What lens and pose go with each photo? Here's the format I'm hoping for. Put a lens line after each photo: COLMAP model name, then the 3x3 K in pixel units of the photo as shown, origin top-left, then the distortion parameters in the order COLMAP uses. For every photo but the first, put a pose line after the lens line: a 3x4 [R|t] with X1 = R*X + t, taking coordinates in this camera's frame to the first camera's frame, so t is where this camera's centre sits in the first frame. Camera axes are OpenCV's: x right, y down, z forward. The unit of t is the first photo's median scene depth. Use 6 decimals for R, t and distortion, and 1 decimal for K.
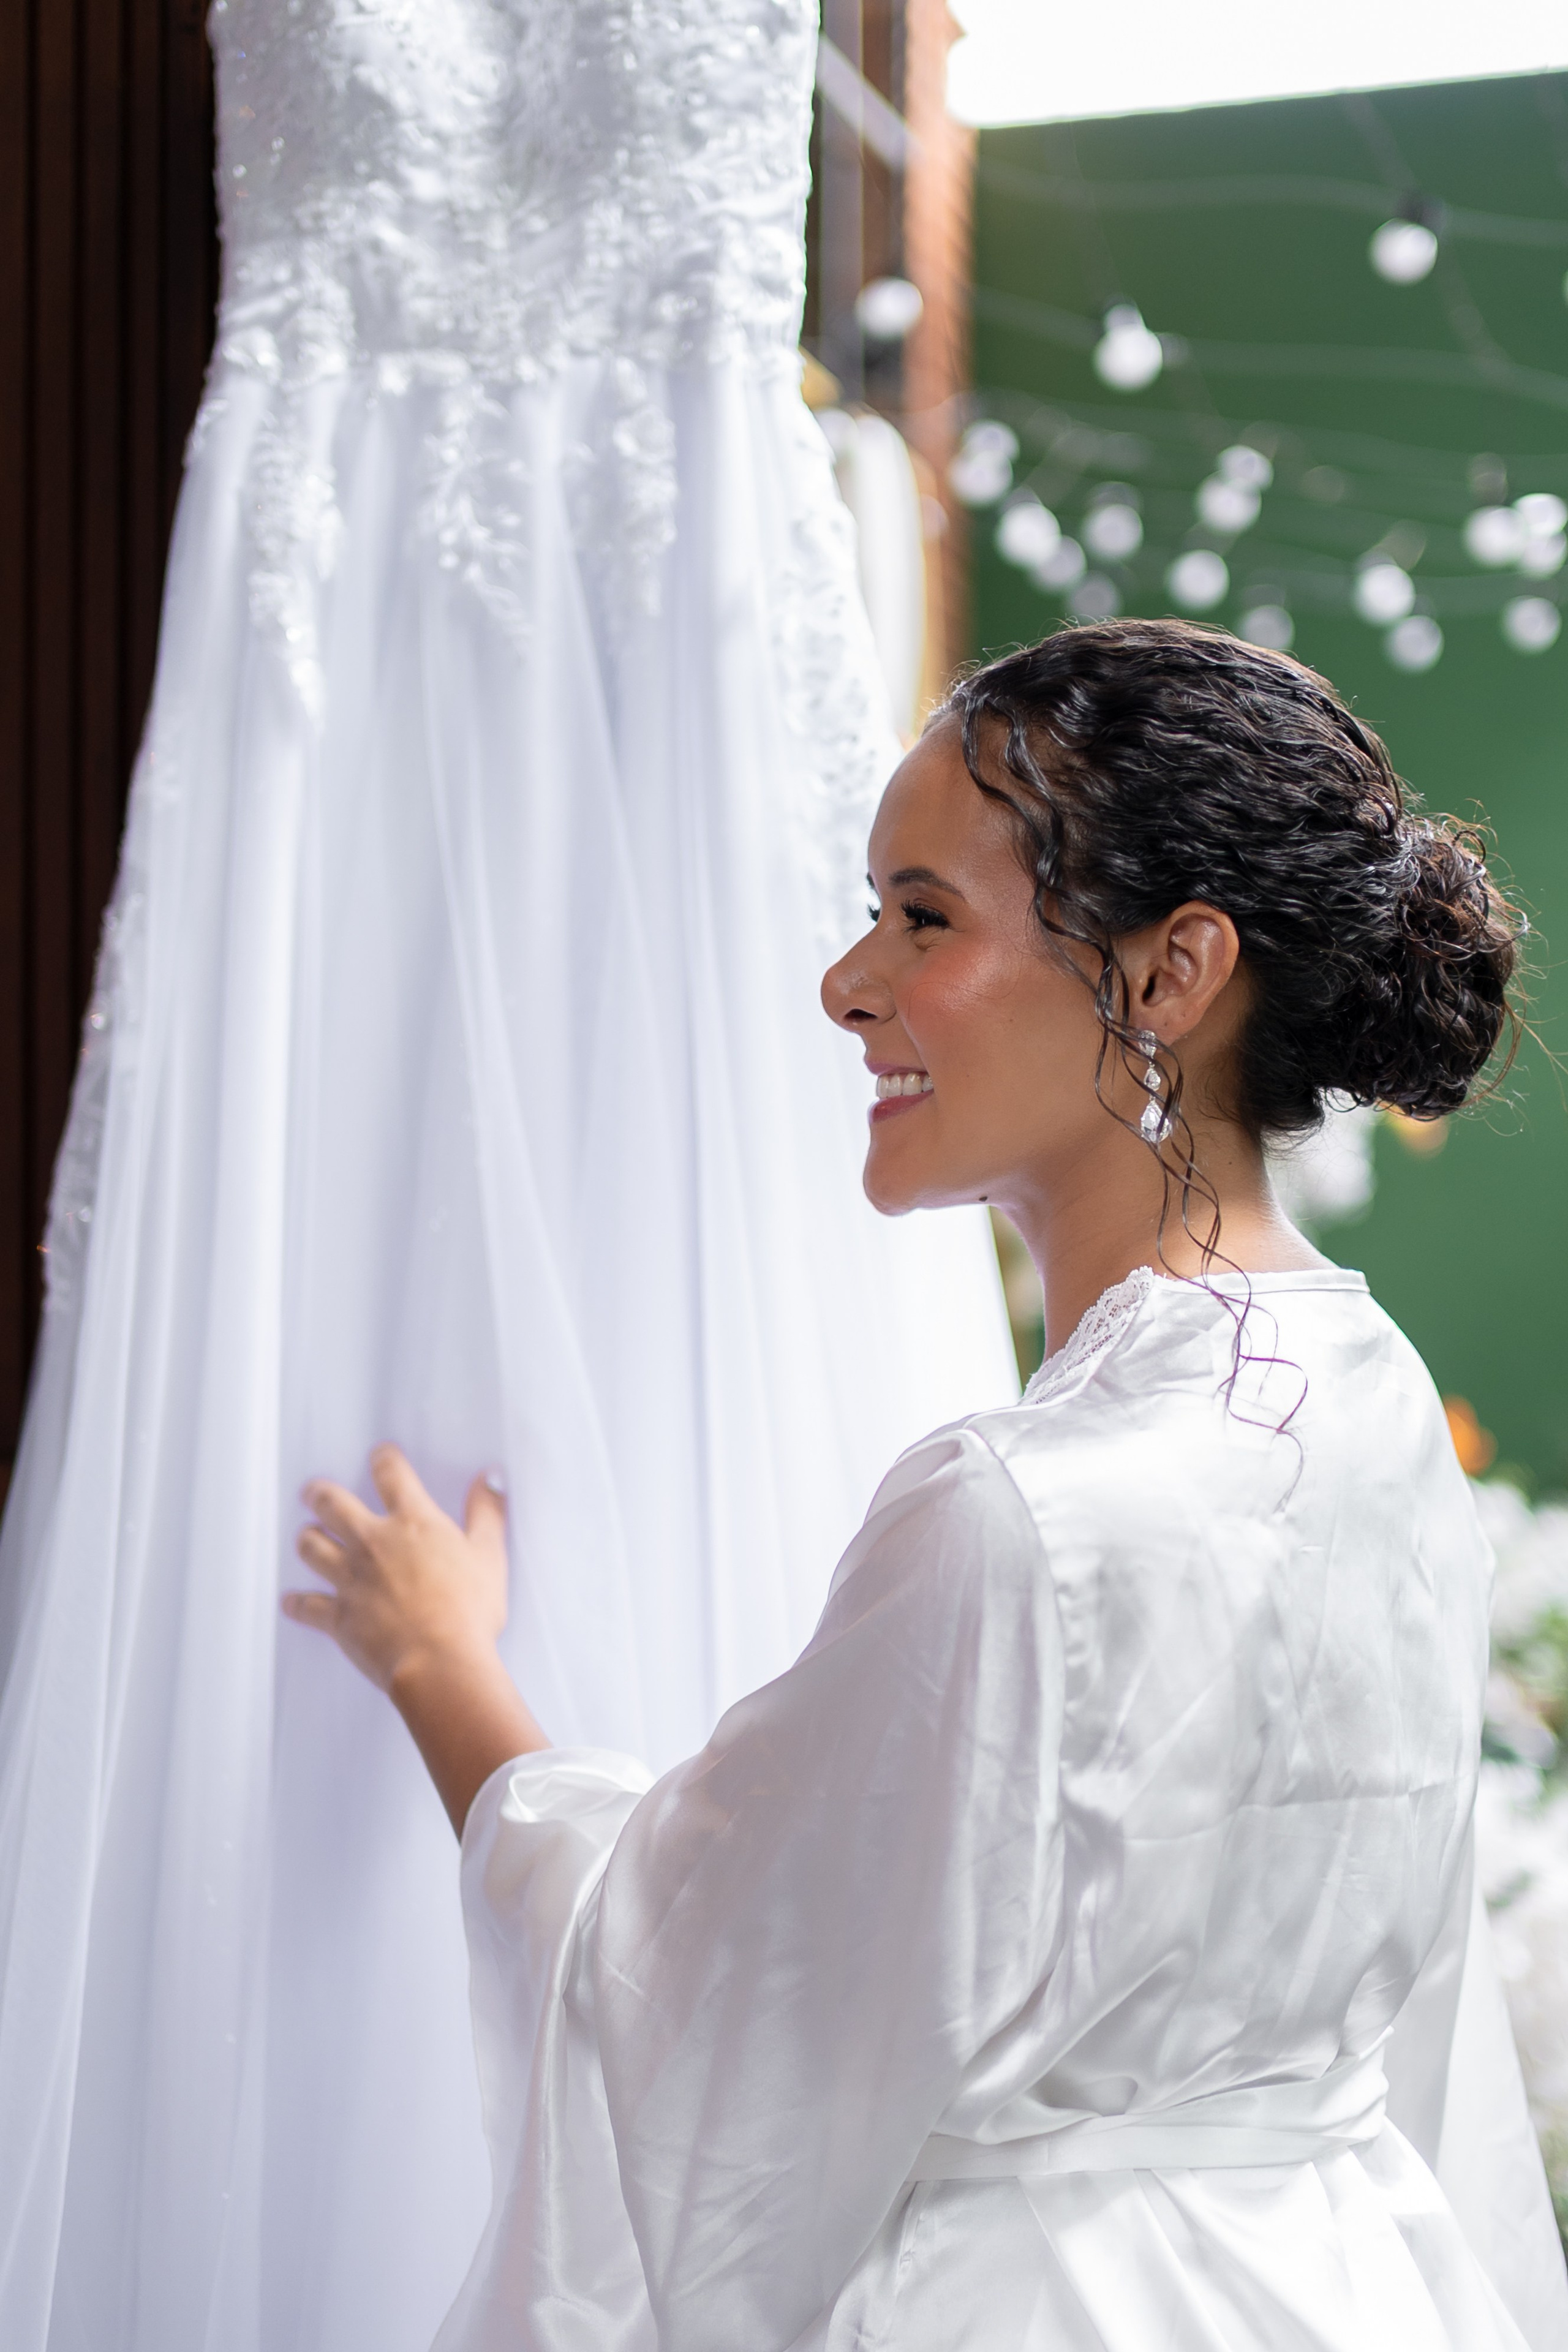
lens RADIAL K [[3509.0, 0, 784.0], [0, 3509.0, 1176.0], [0, 0, 1]] dist [-0.006436, 0.028256]
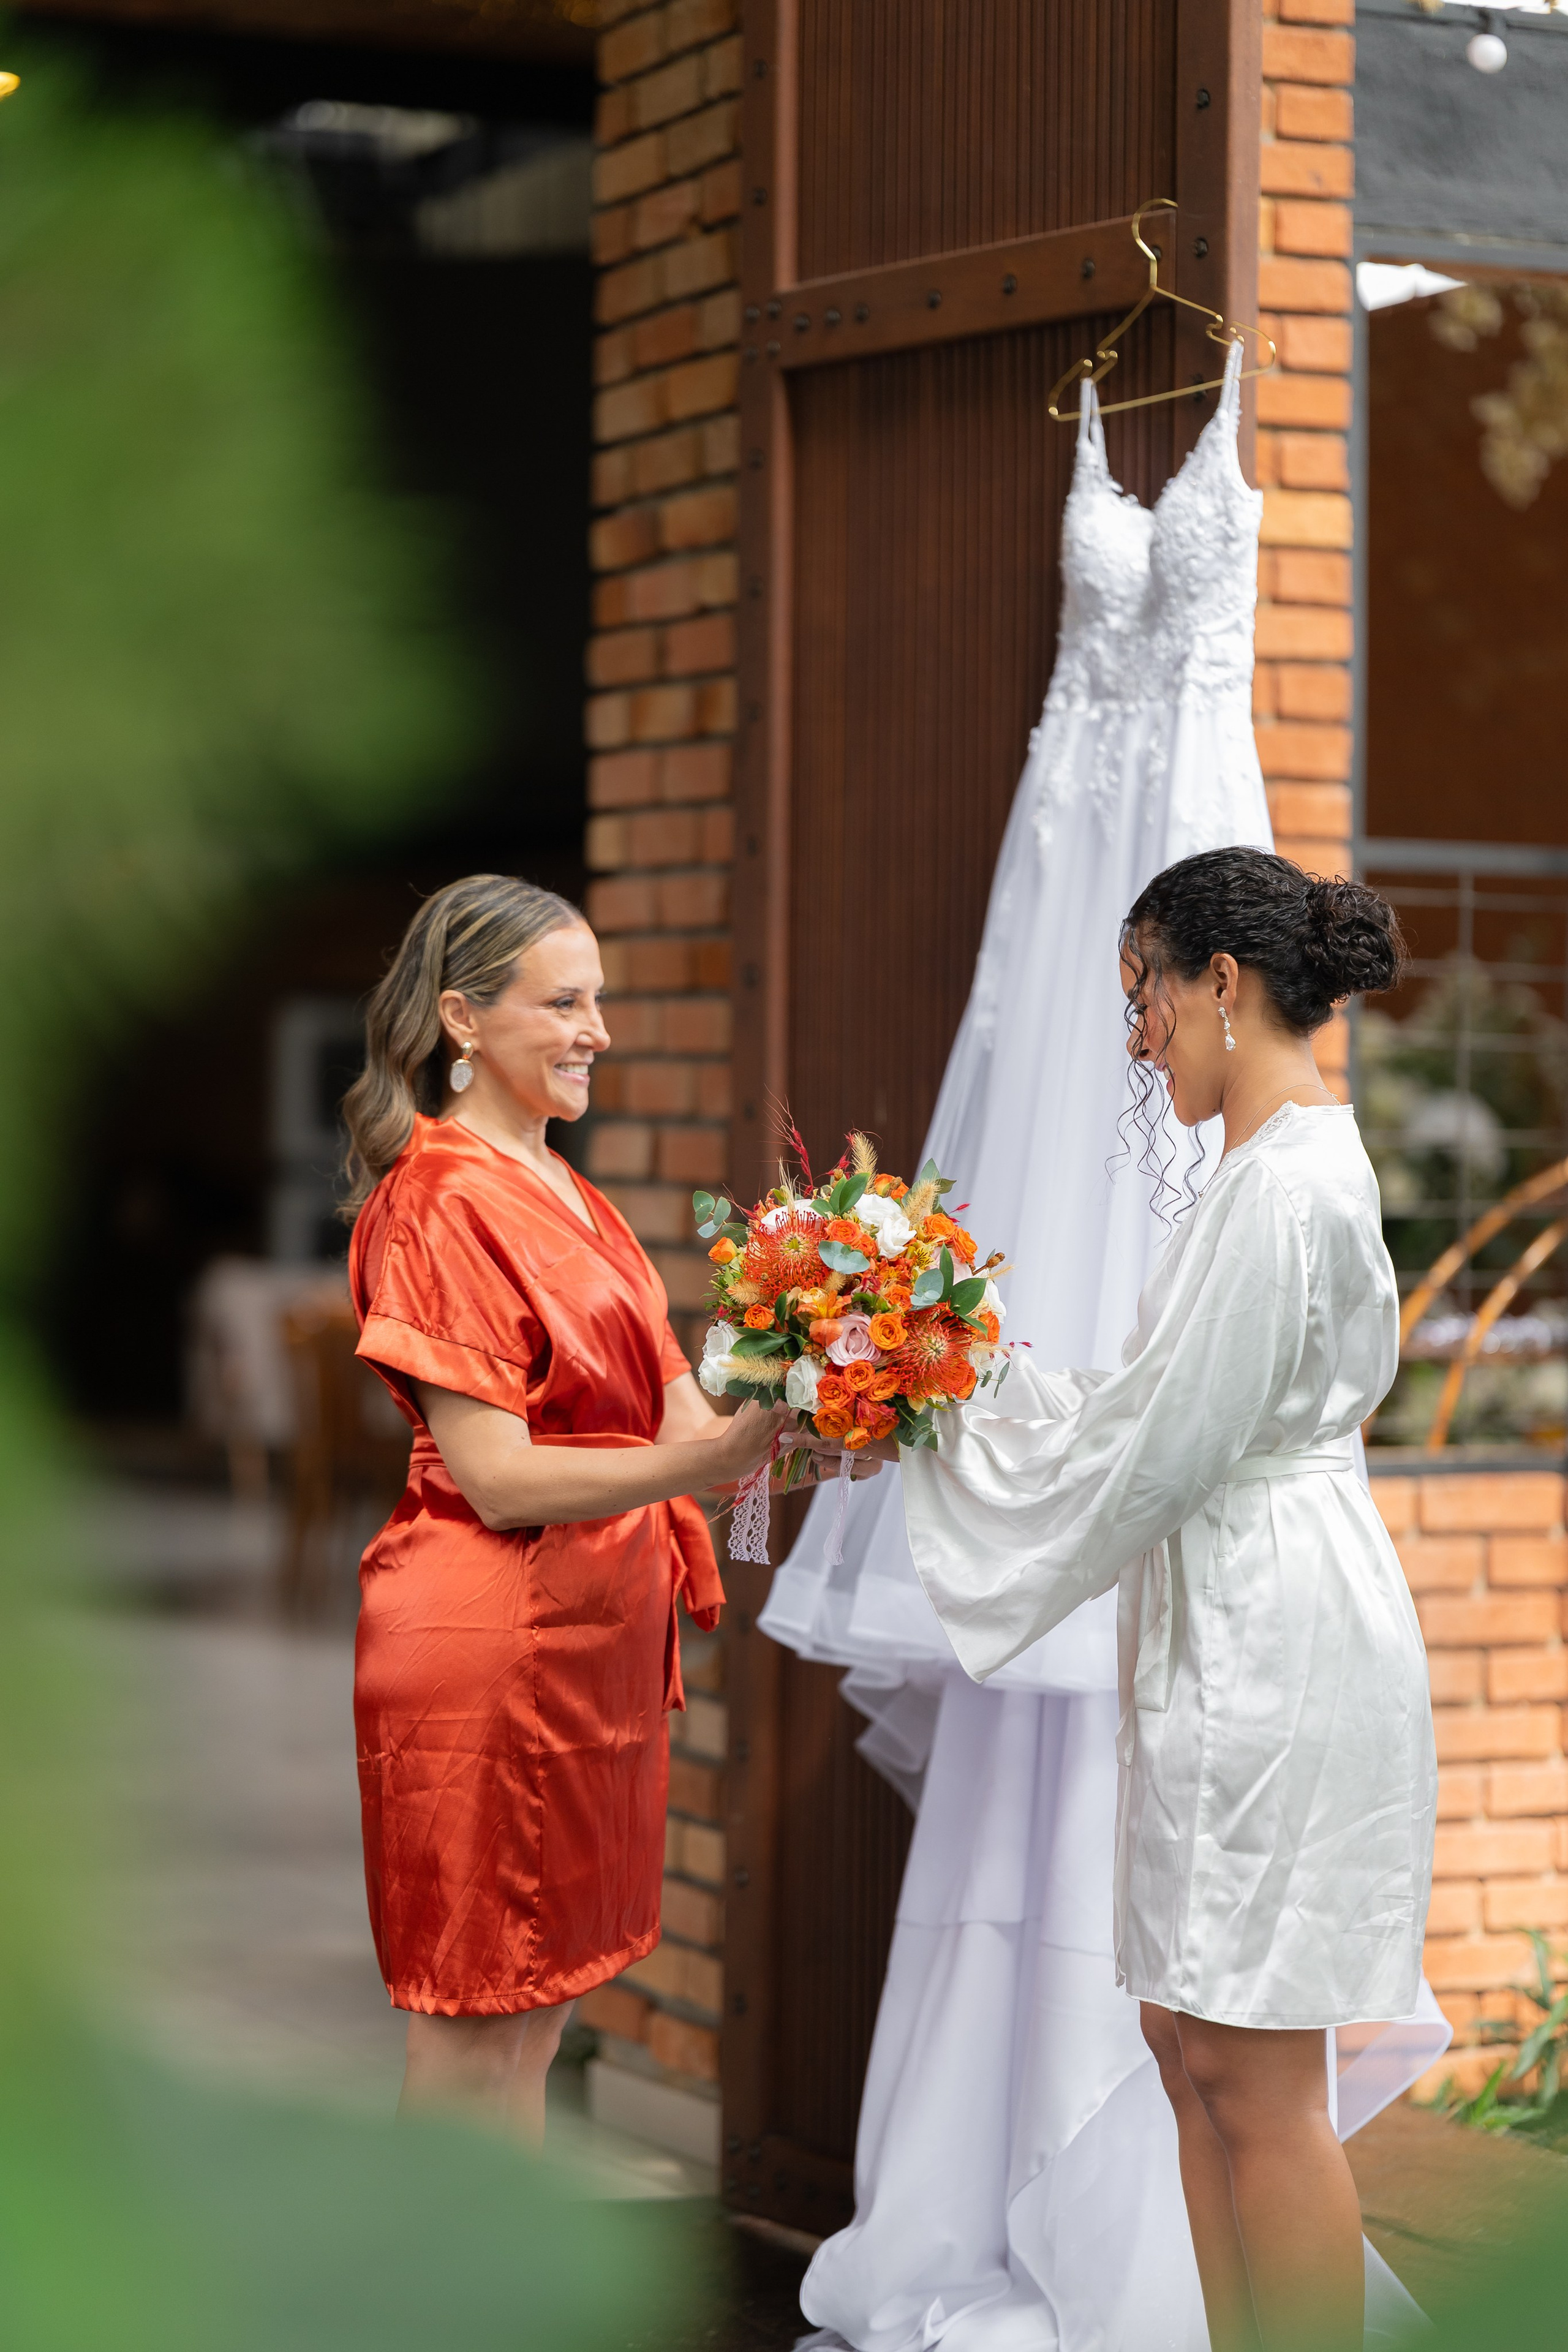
lens RADIAL K [[5621.1, 0, 784.0], [0, 5621.1, 1176.0], [0, 0, 1]] dist [-0.194948, 0.543545]
pose [[0.664547, 0.018051, -0.747028, 2.384133], [-0.008848, 0.999828, 0.016288, 0.006498], [0.747194, -0.004214, 0.664593, -1.478077]]
